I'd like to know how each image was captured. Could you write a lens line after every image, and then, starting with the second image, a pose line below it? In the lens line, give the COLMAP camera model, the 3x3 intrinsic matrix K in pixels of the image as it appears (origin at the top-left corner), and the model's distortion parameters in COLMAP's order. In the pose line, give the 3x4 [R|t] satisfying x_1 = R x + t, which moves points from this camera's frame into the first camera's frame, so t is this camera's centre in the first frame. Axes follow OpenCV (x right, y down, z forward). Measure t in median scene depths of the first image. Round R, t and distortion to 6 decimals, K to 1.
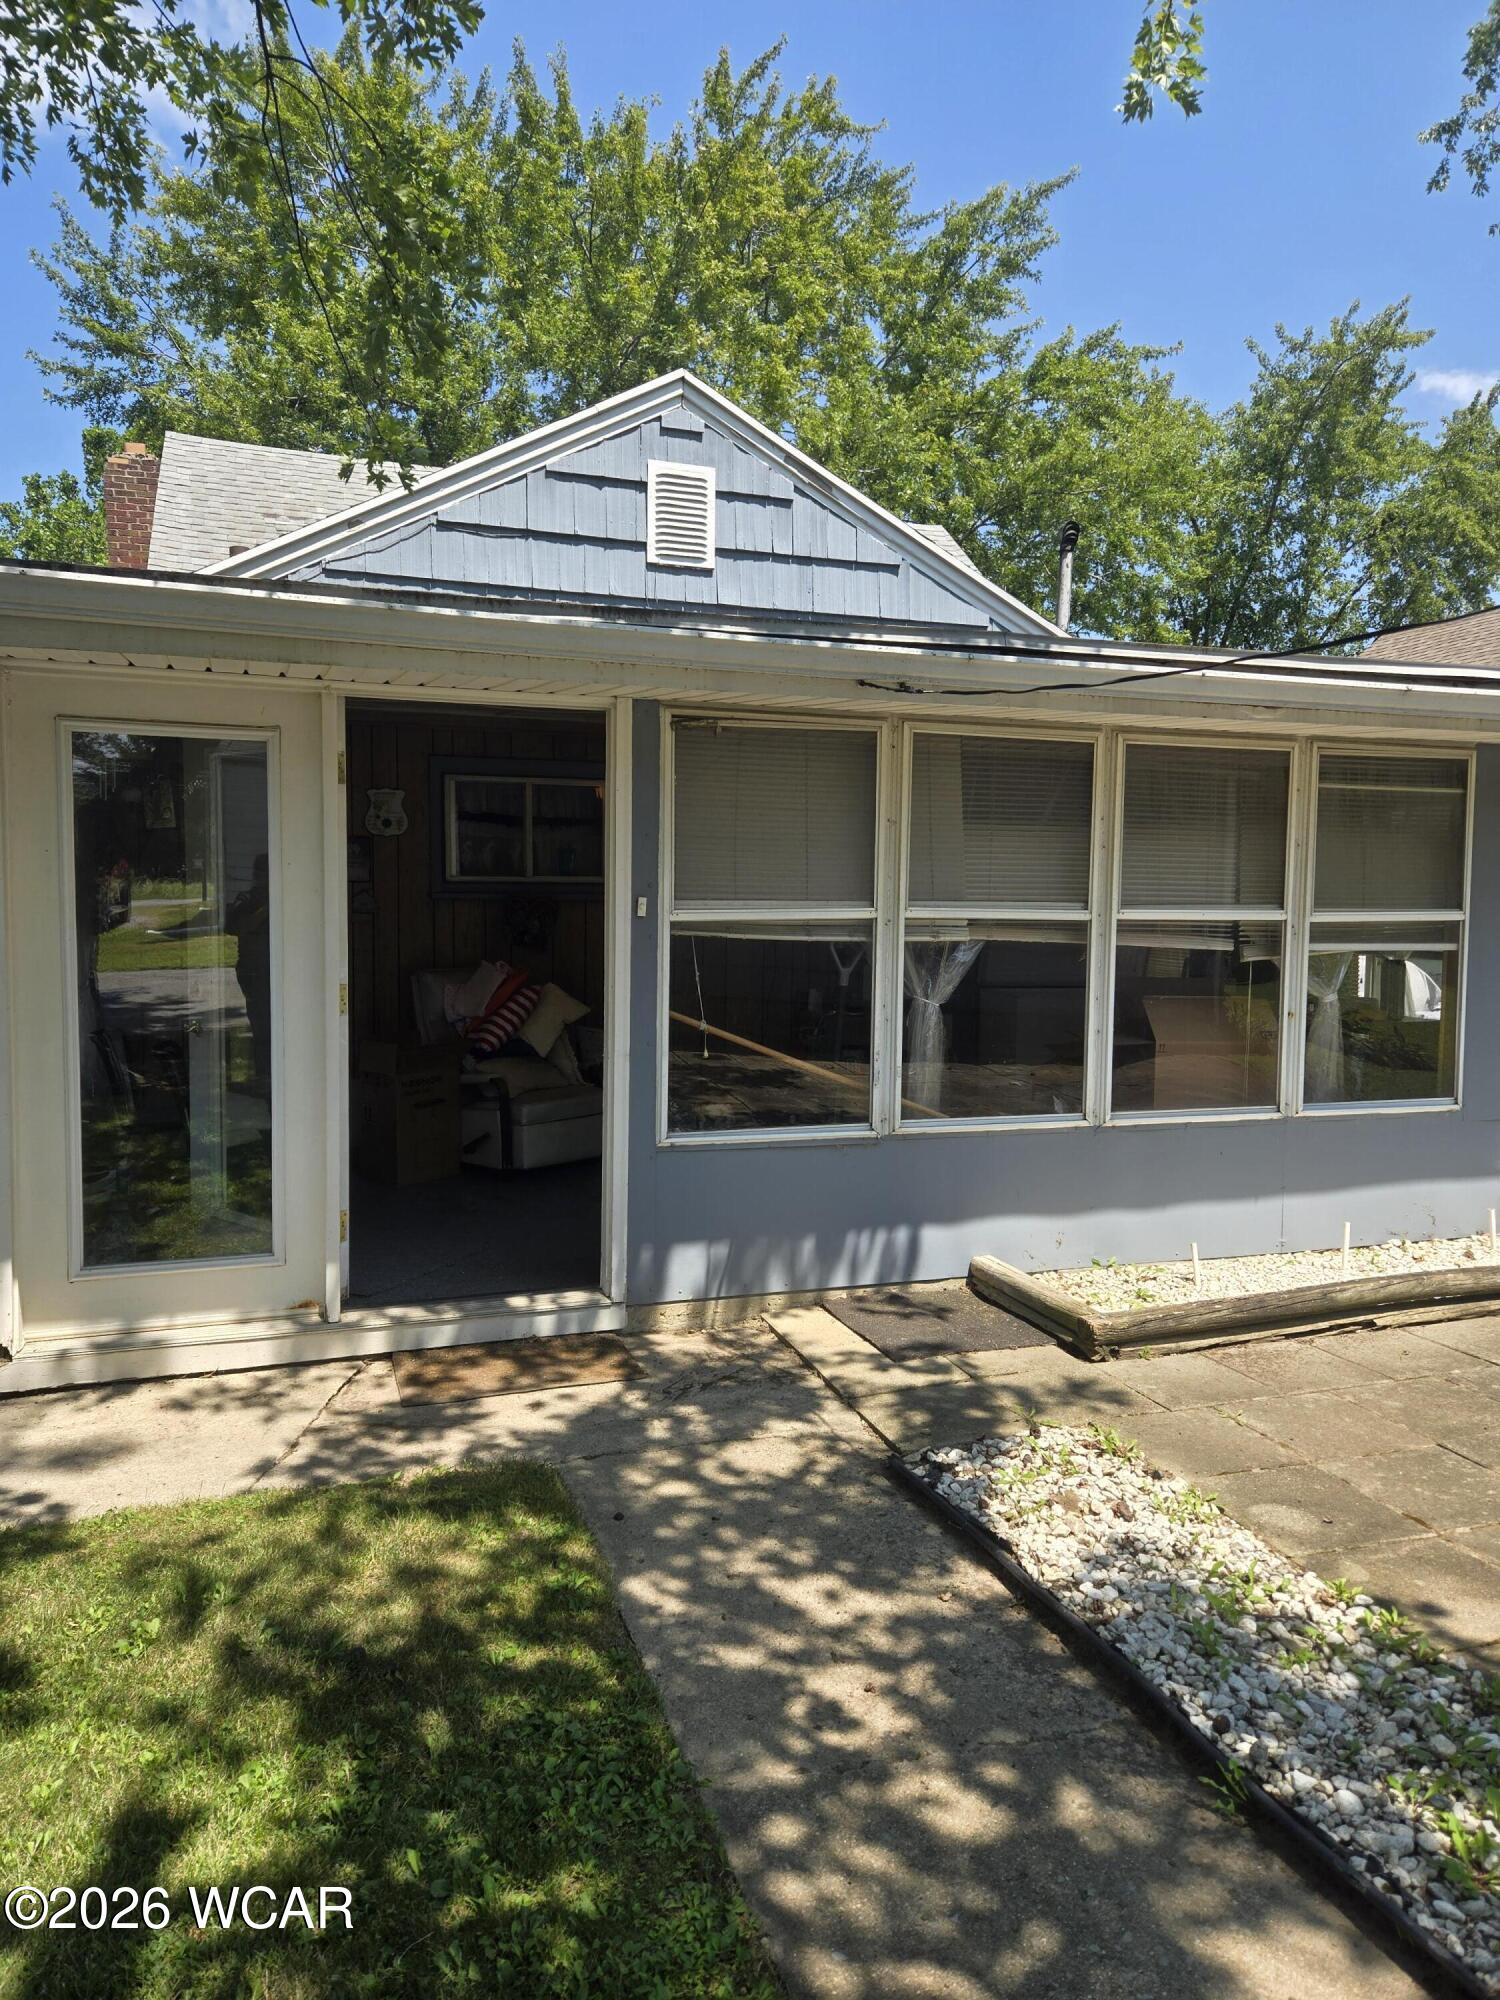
lens RADIAL K [[1373.7, 0, 750.0], [0, 1373.7, 1000.0], [0, 0, 1]] dist [0.033490, 0.000829]
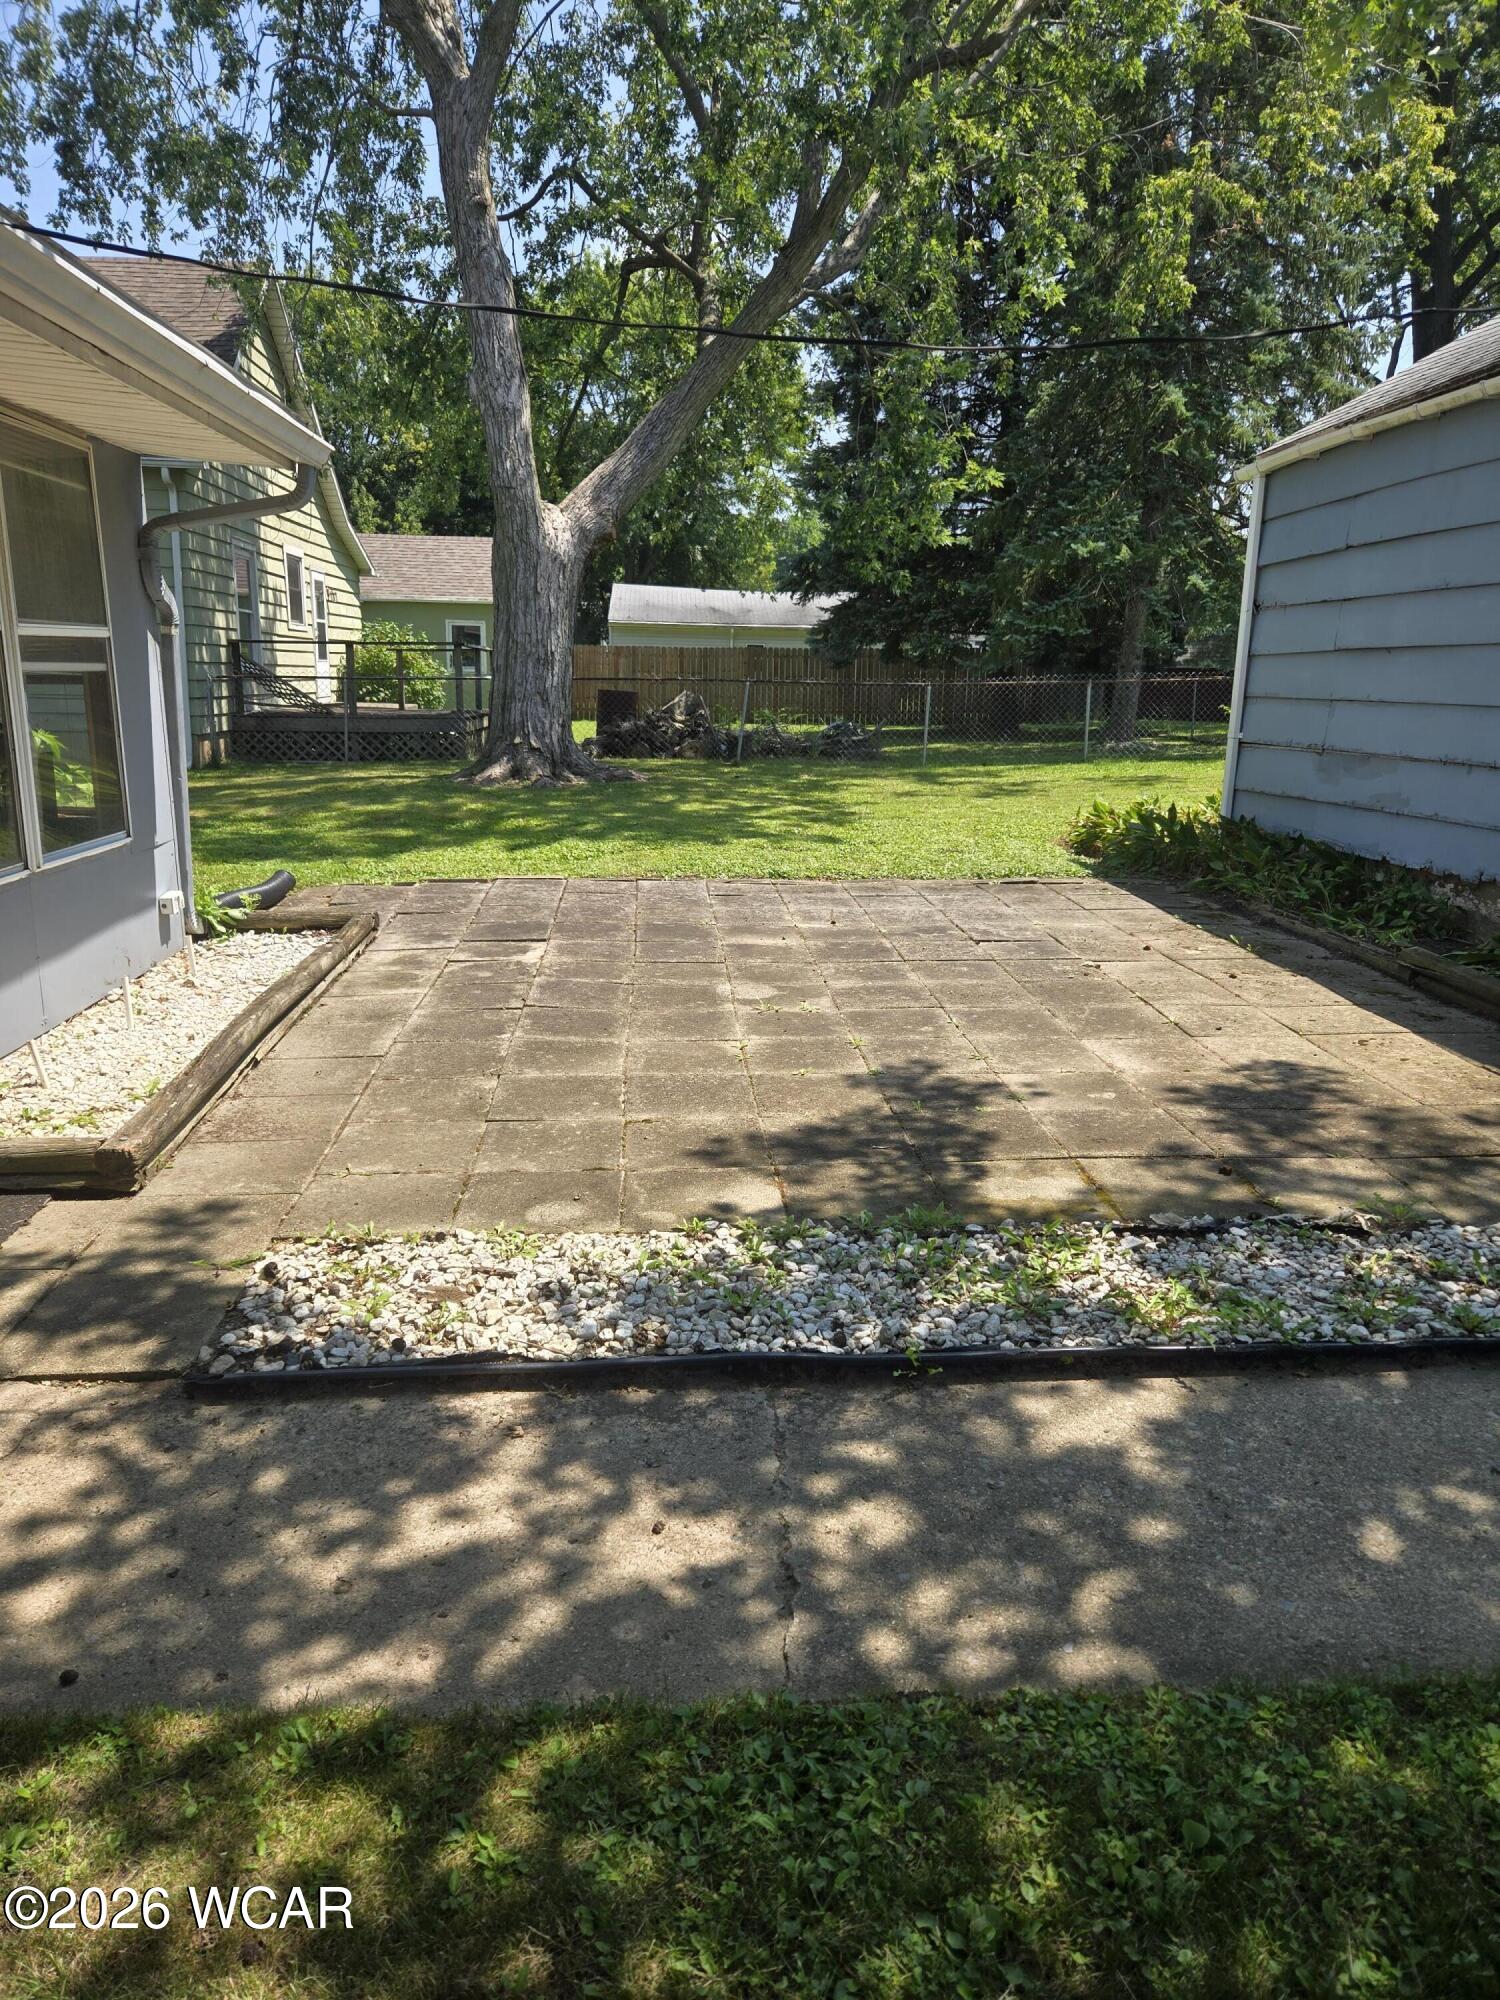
lens RADIAL K [[1326.3, 0, 750.0], [0, 1326.3, 1000.0], [0, 0, 1]] dist [0.070563, -0.057964]
pose [[0.239126, -0.237112, 0.941593, -0.523844], [0.054807, 0.971476, 0.230719, -0.012001], [-0.969441, -0.003565, 0.245300, 0.637097]]
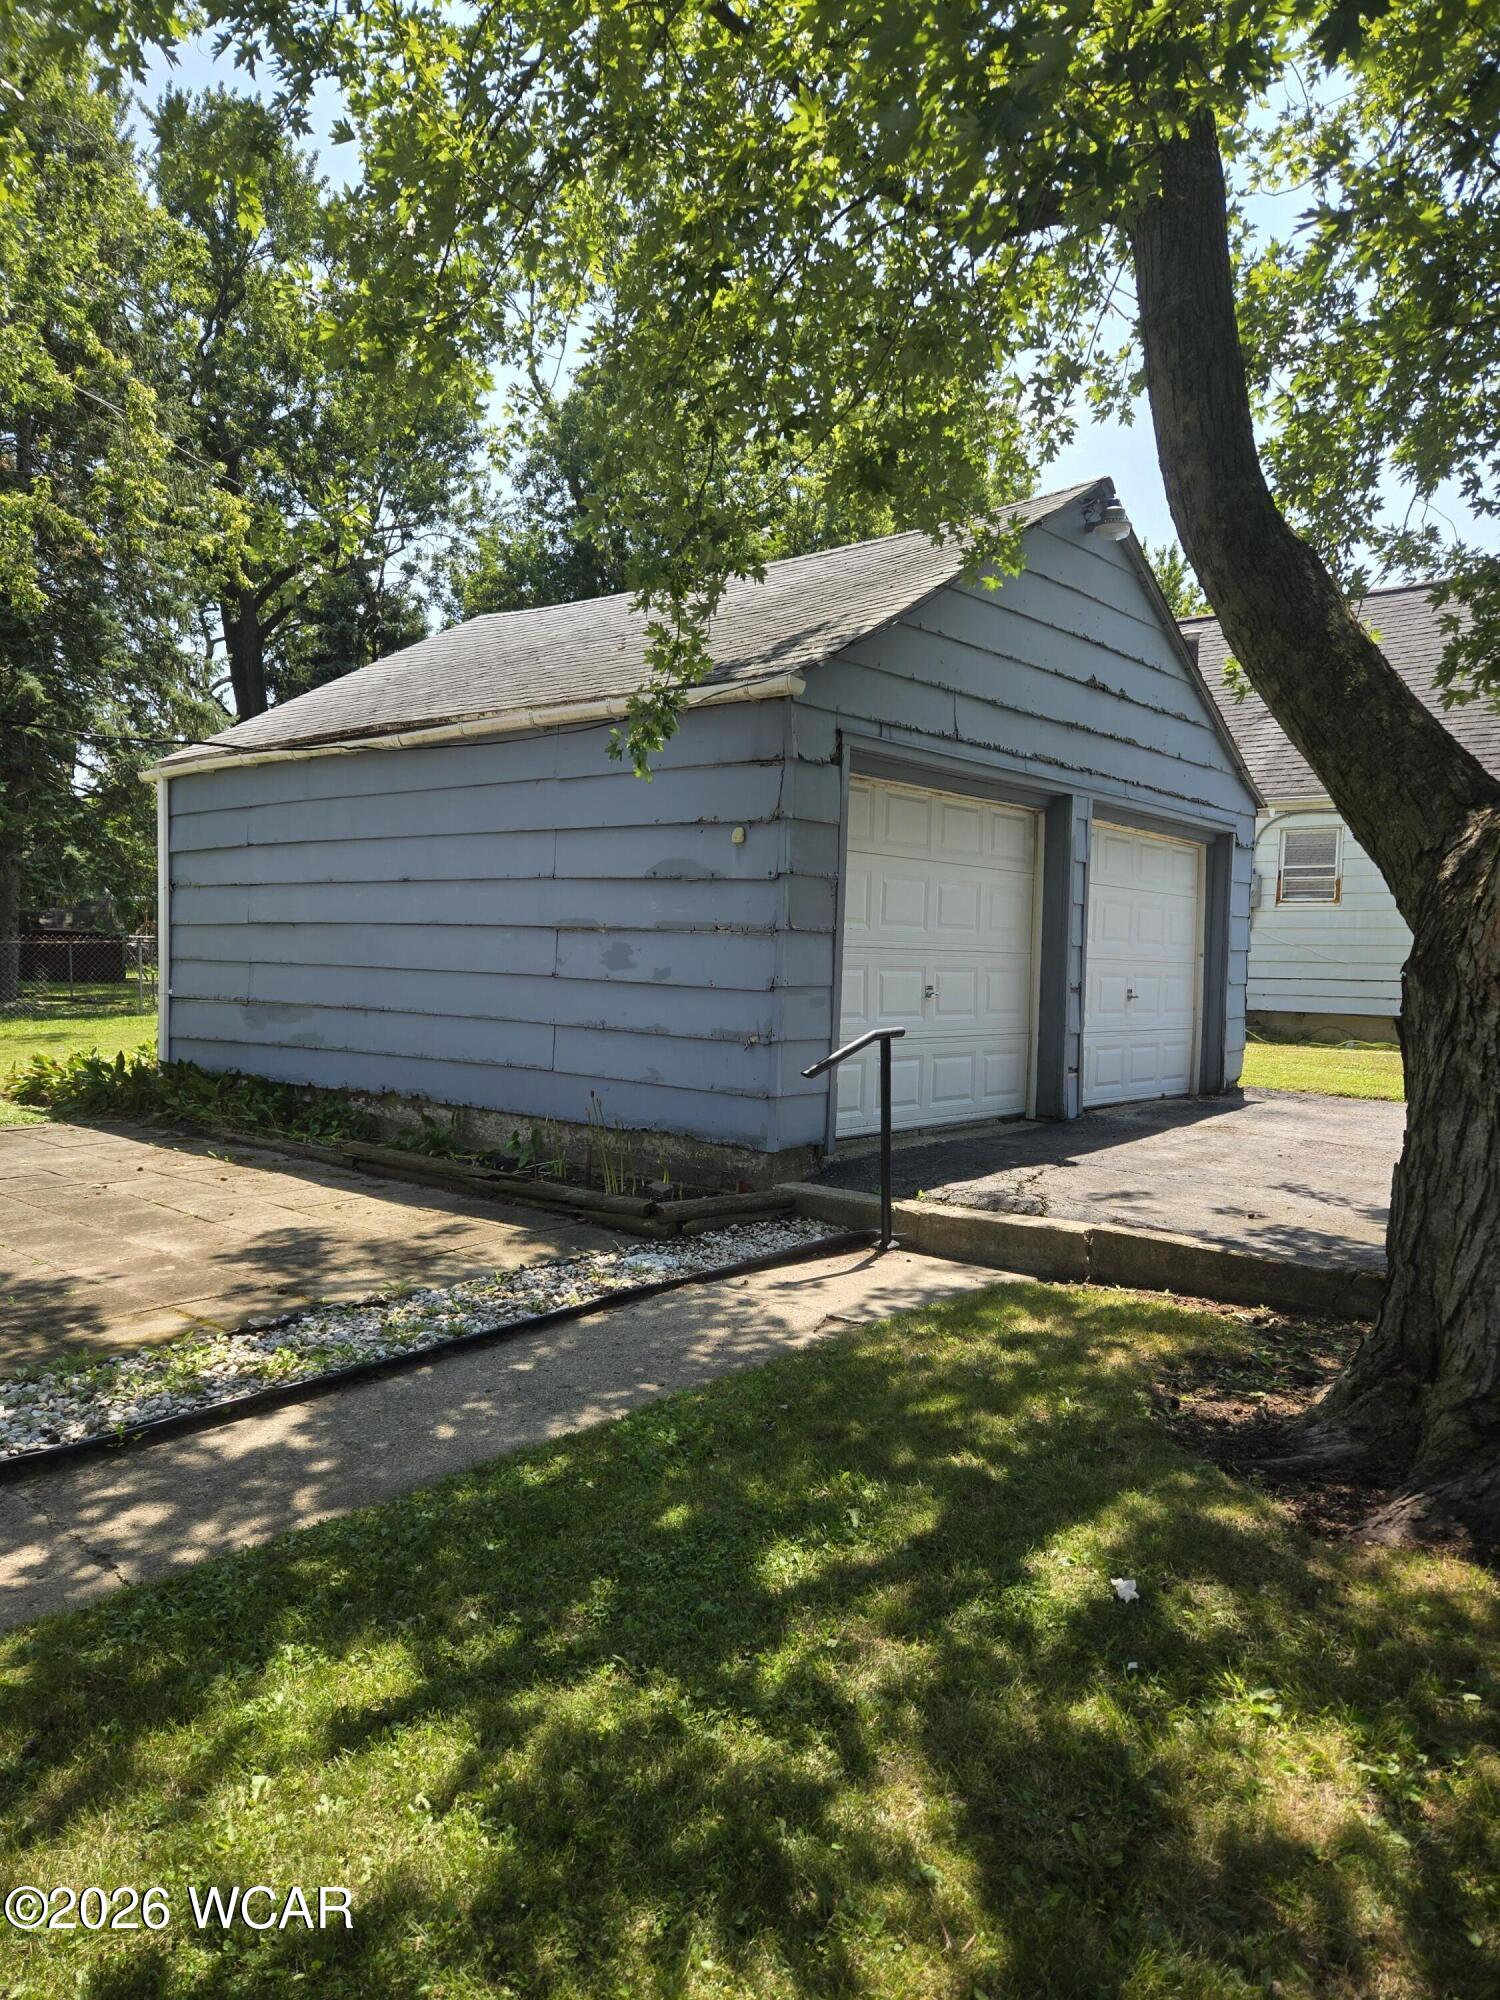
lens RADIAL K [[1373.7, 0, 750.0], [0, 1373.7, 1000.0], [0, 0, 1]] dist [0.033490, 0.000829]
pose [[-0.530049, -0.048761, 0.846564, -1.050921], [0.031875, 0.996494, 0.077354, -0.038607], [-0.847368, 0.067986, -0.526636, 0.893099]]
